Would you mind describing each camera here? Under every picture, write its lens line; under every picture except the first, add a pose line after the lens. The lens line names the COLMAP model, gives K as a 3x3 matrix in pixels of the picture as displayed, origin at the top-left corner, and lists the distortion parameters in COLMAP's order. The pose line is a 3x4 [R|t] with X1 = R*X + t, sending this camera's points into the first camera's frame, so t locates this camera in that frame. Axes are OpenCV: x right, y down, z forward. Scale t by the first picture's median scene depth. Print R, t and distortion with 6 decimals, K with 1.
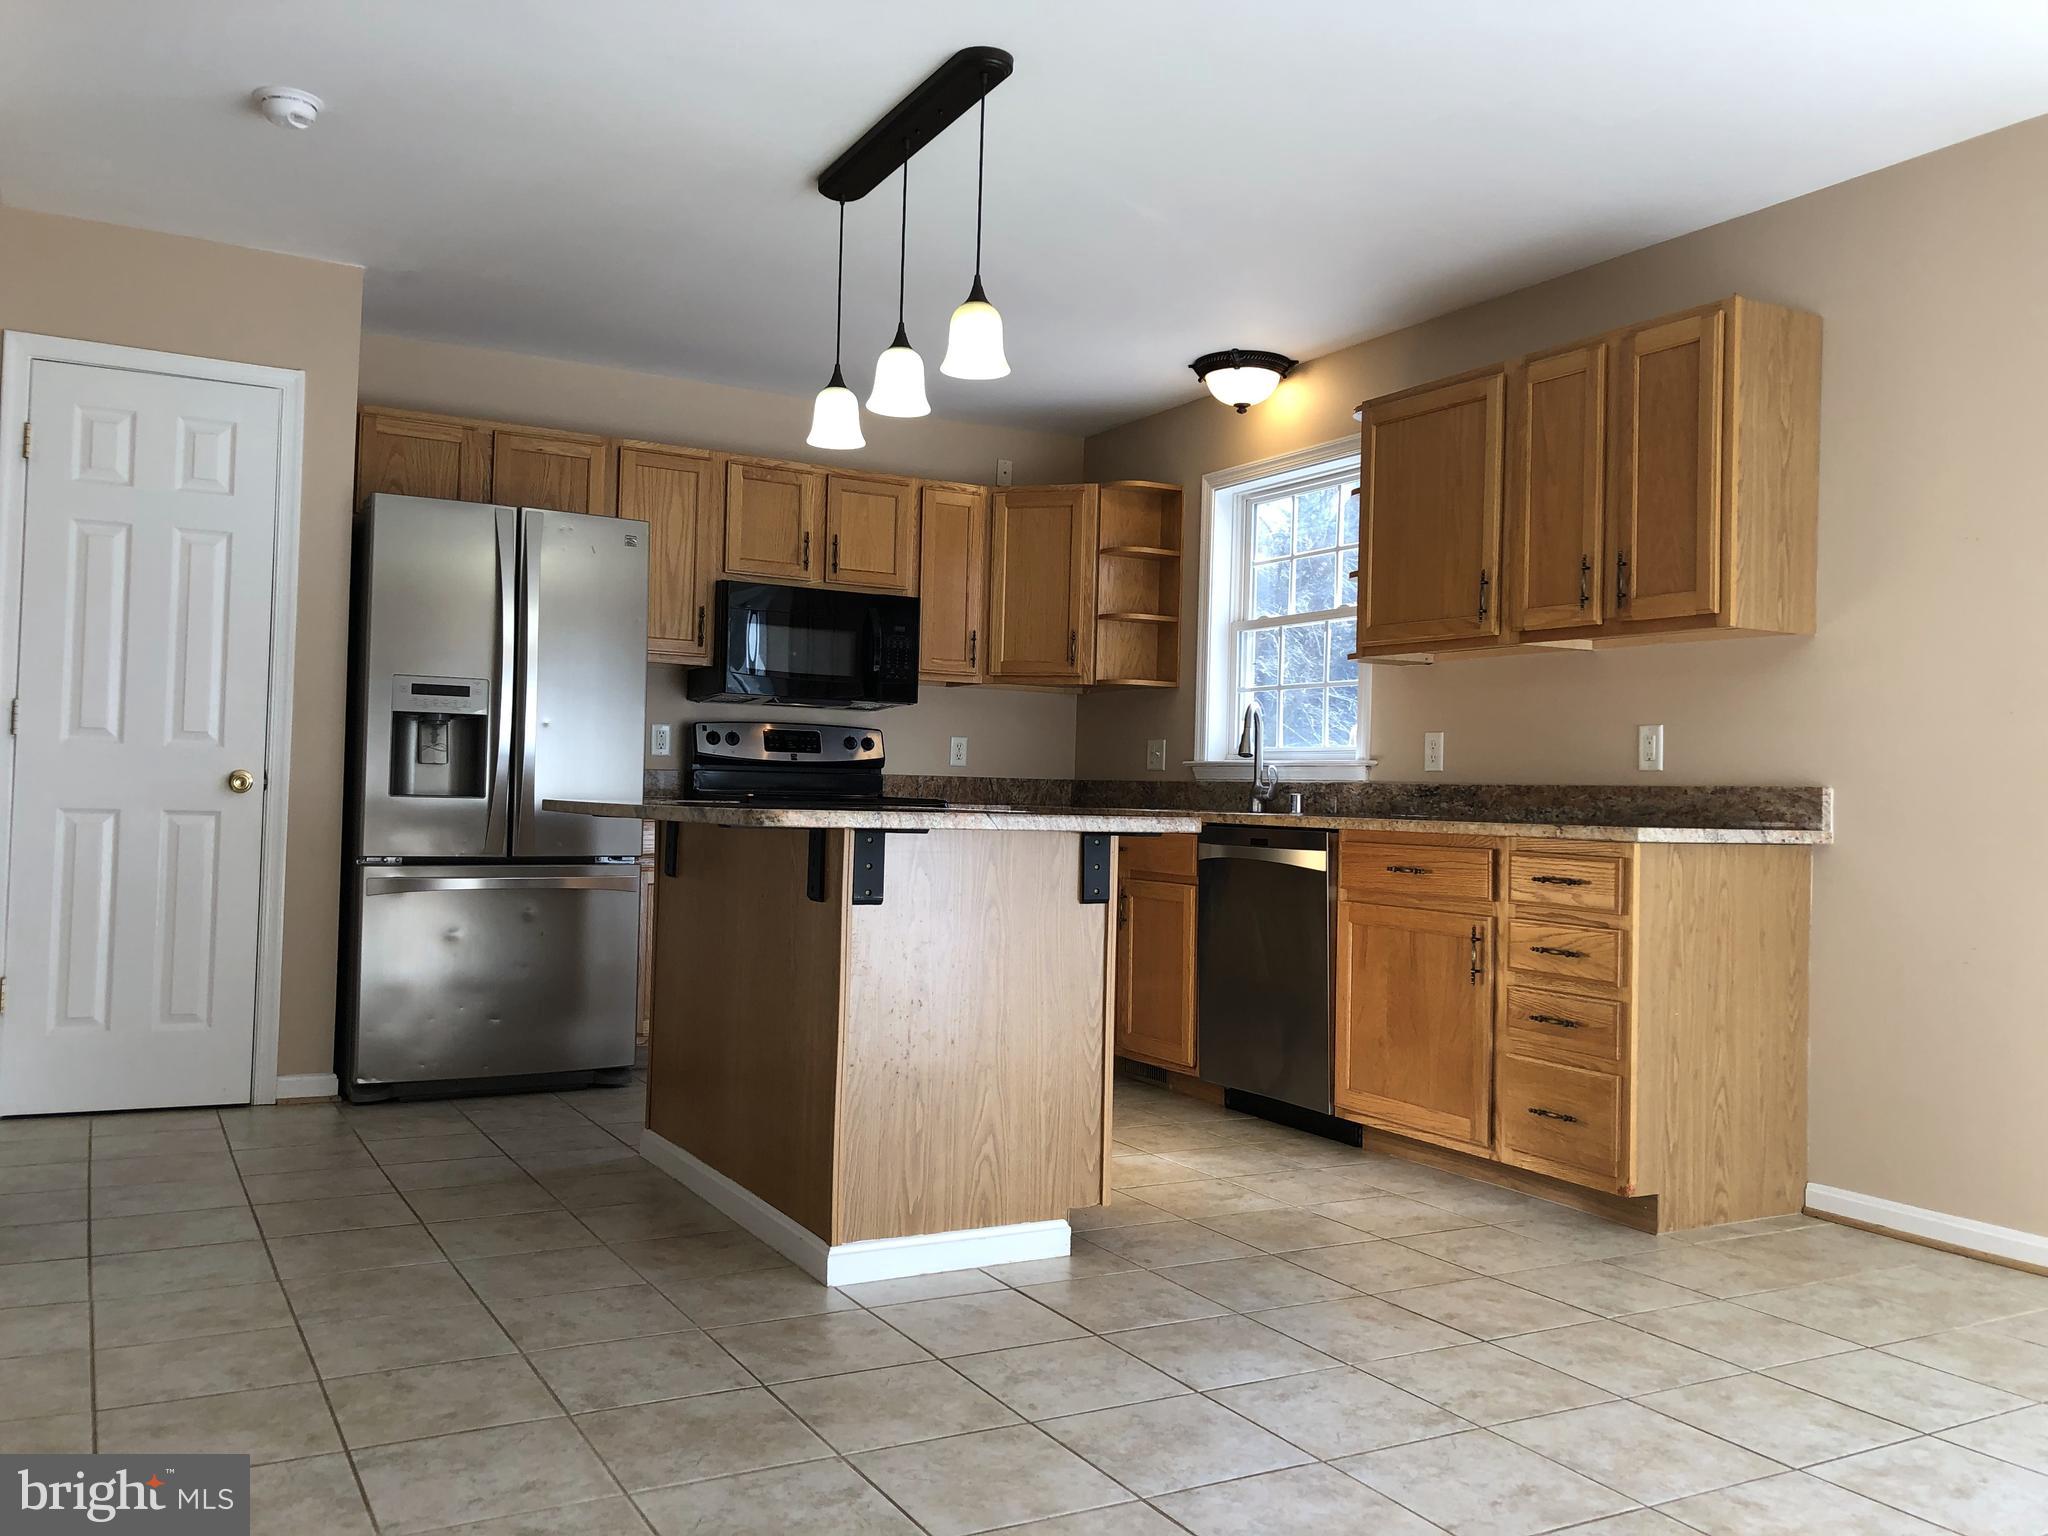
lens RADIAL K [[1696.6, 0, 1029.1], [0, 1696.6, 762.8], [0, 0, 1]] dist [0.038018, -0.039869]
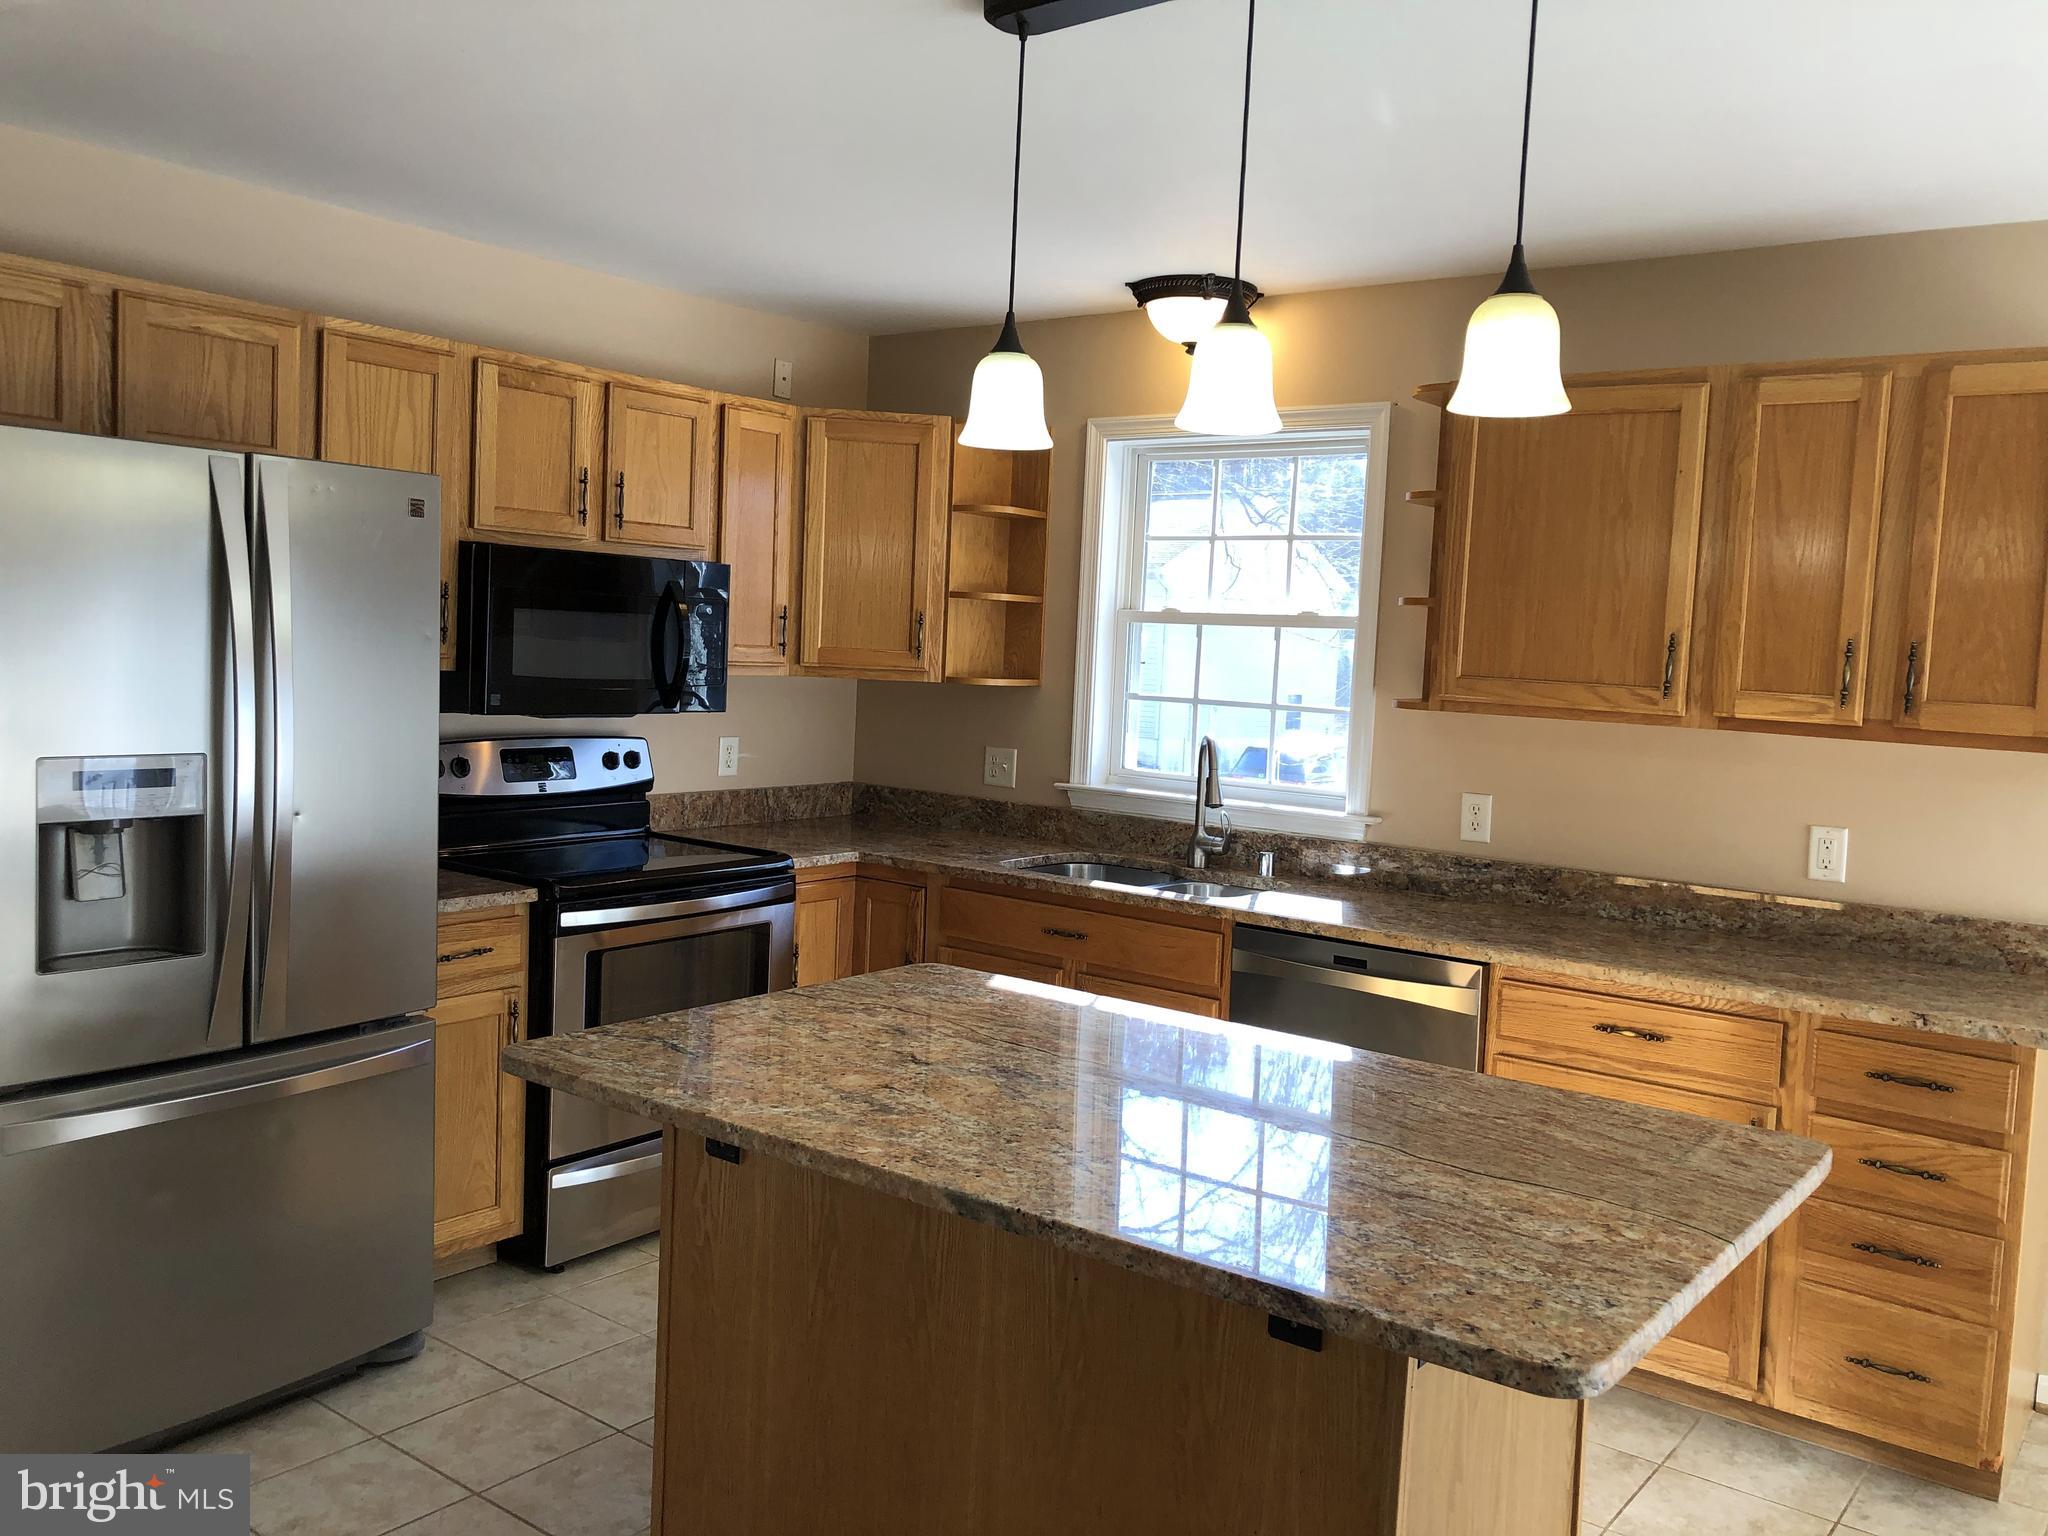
lens RADIAL K [[1696.6, 0, 1050.1], [0, 1696.6, 756.6], [0, 0, 1]] dist [0.038018, -0.039869]
pose [[0.913325, -0.013439, 0.407009, -0.328712], [-0.029487, 0.994649, 0.099012, -0.129082], [-0.406162, -0.102432, 0.908042, 0.400592]]
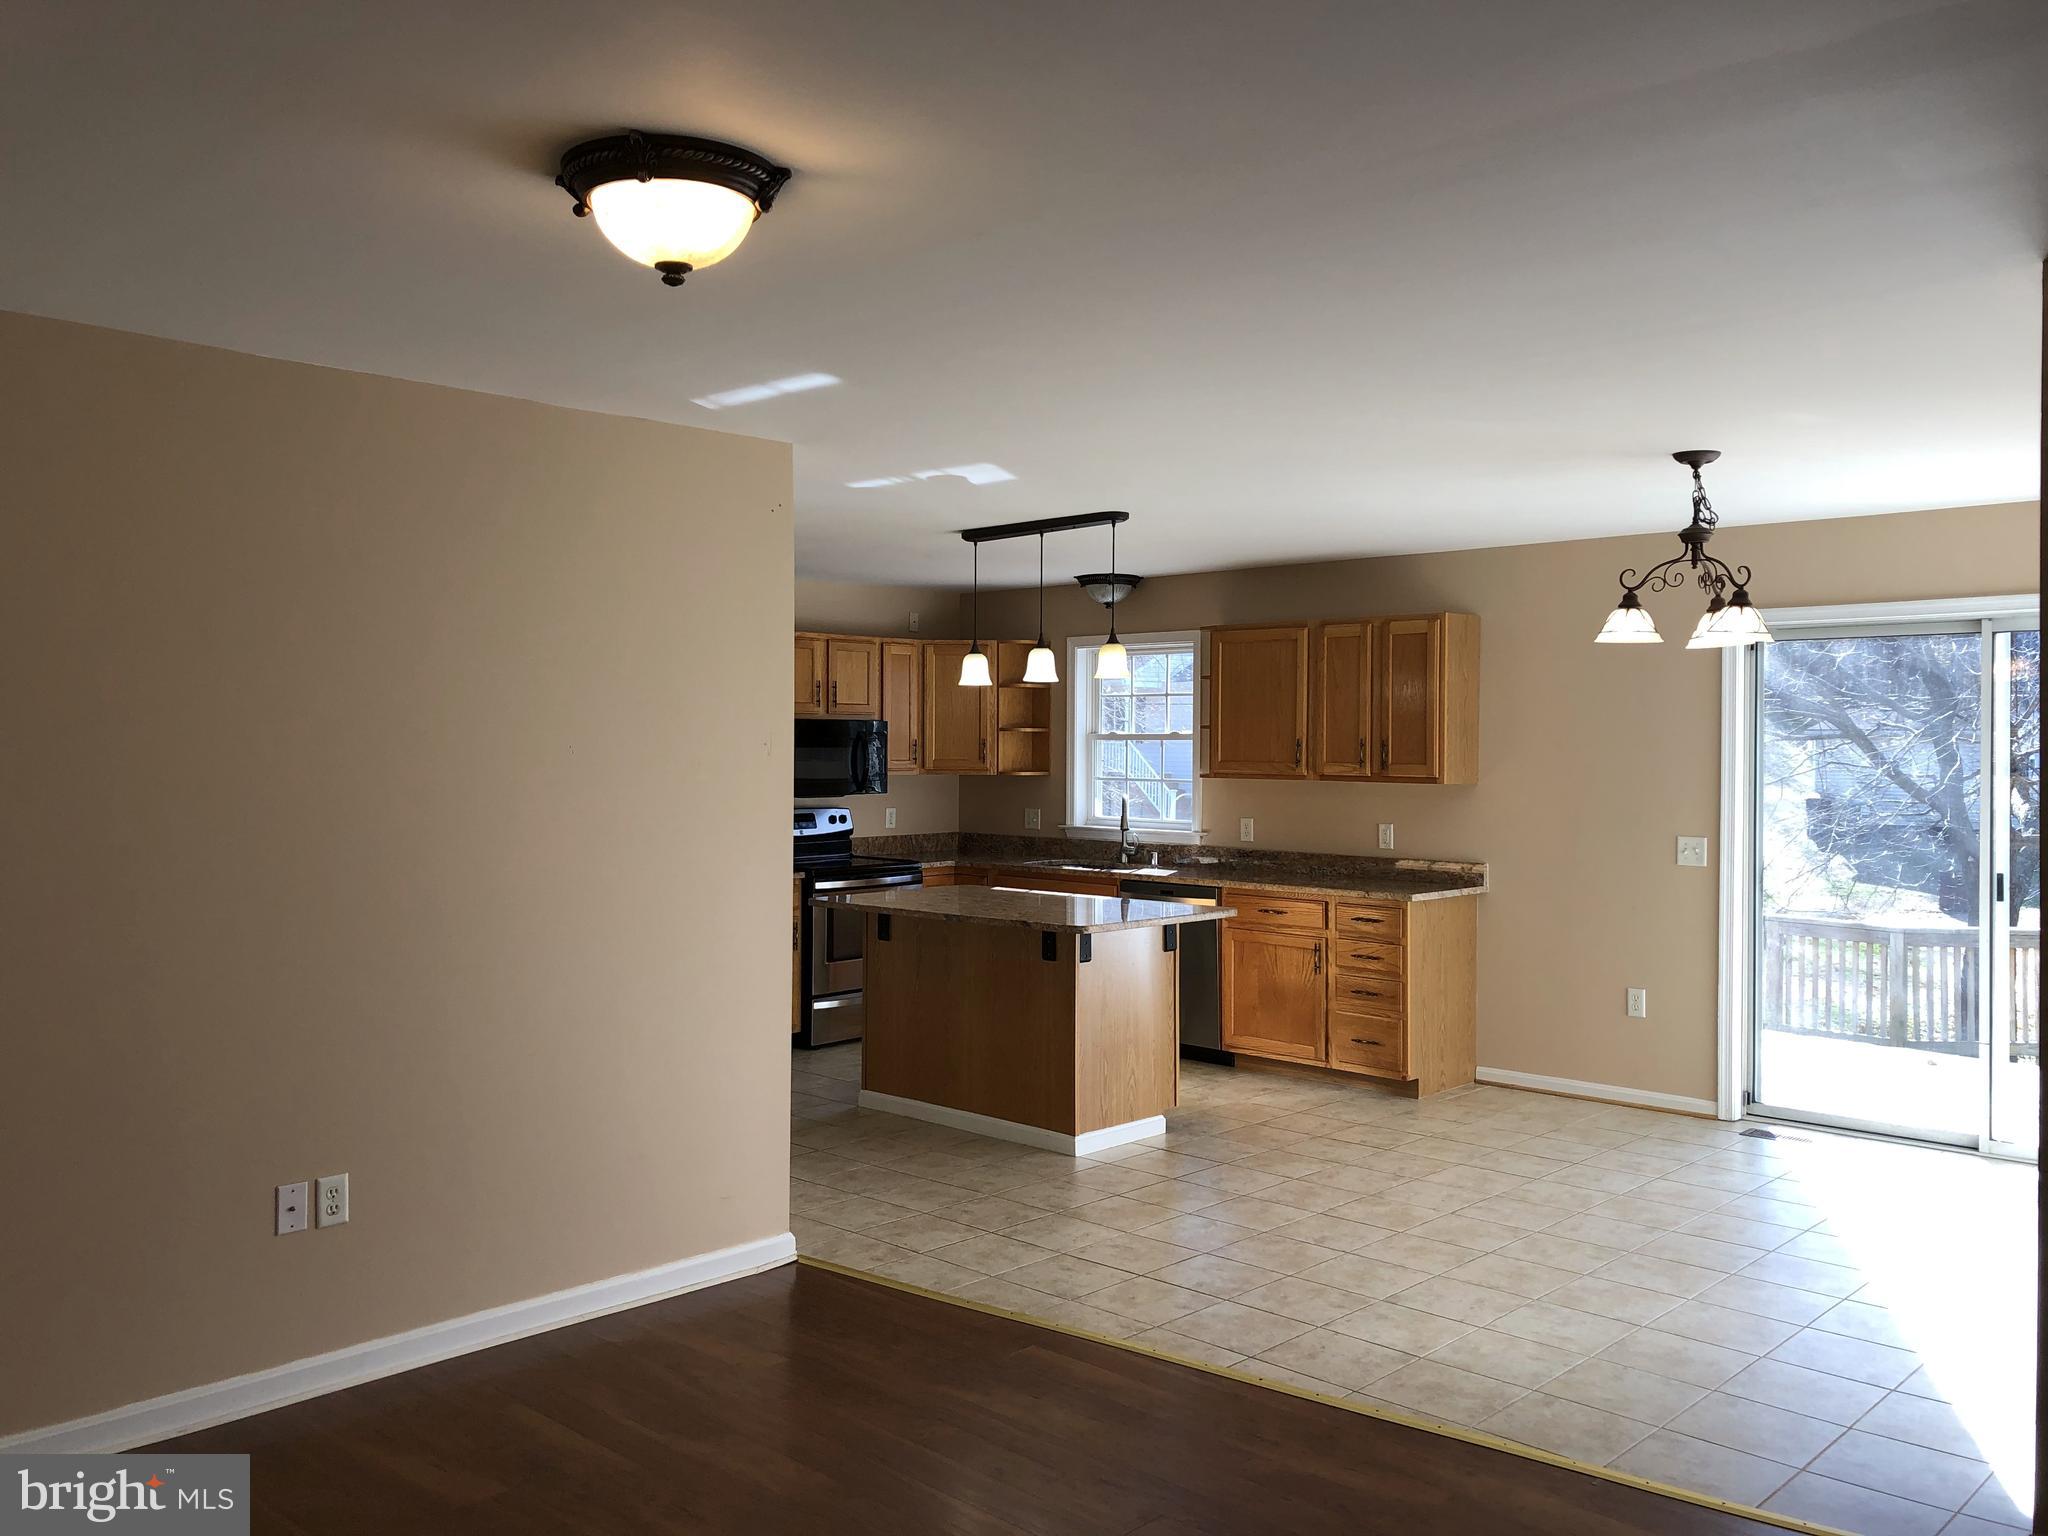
lens RADIAL K [[1696.6, 0, 1040.5], [0, 1696.6, 751.0], [0, 0, 1]] dist [0.038018, -0.039869]
pose [[0.953313, -0.024494, 0.300990, -0.535268], [0.014992, 0.999315, 0.033838, -0.167781], [-0.301612, -0.027745, 0.953027, -0.620653]]
